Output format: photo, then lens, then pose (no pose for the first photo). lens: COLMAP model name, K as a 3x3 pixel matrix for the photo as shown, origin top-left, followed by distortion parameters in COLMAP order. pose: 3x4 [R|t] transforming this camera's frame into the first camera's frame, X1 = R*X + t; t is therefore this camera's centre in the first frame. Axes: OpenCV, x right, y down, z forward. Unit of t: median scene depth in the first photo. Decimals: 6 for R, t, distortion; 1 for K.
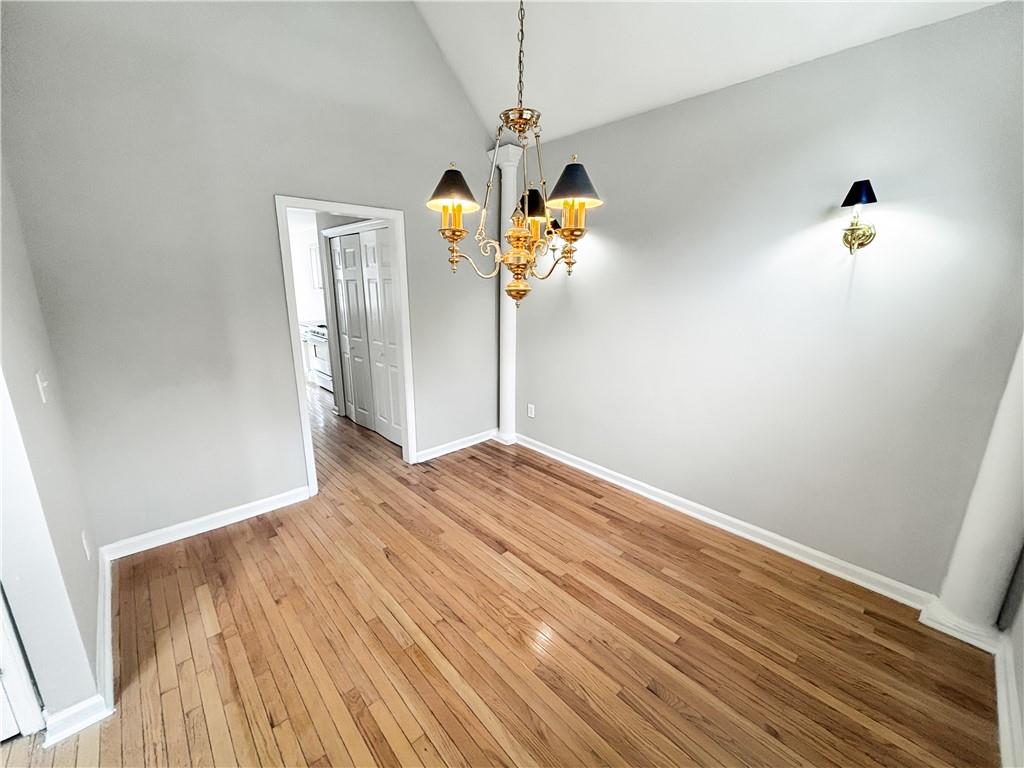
lens RADIAL K [[420.5, 0, 511.8], [0, 420.5, 384.6], [0, 0, 1]] dist [0.001182, -0.000203]
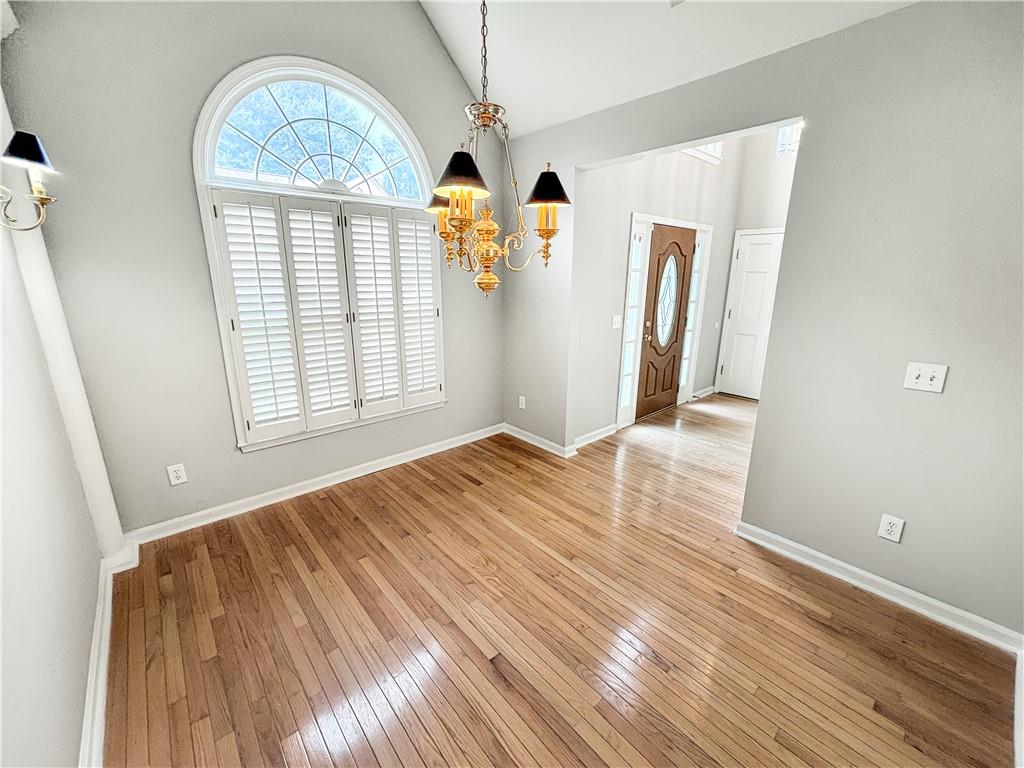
lens RADIAL K [[420.5, 0, 512.1], [0, 420.5, 383.1], [0, 0, 1]] dist [0.001182, -0.000203]
pose [[-0.999470, -0.019006, 0.026420, -0.074328], [-0.003916, 0.876110, 0.482096, -0.449717], [-0.032309, 0.481737, -0.875720, 1.795060]]
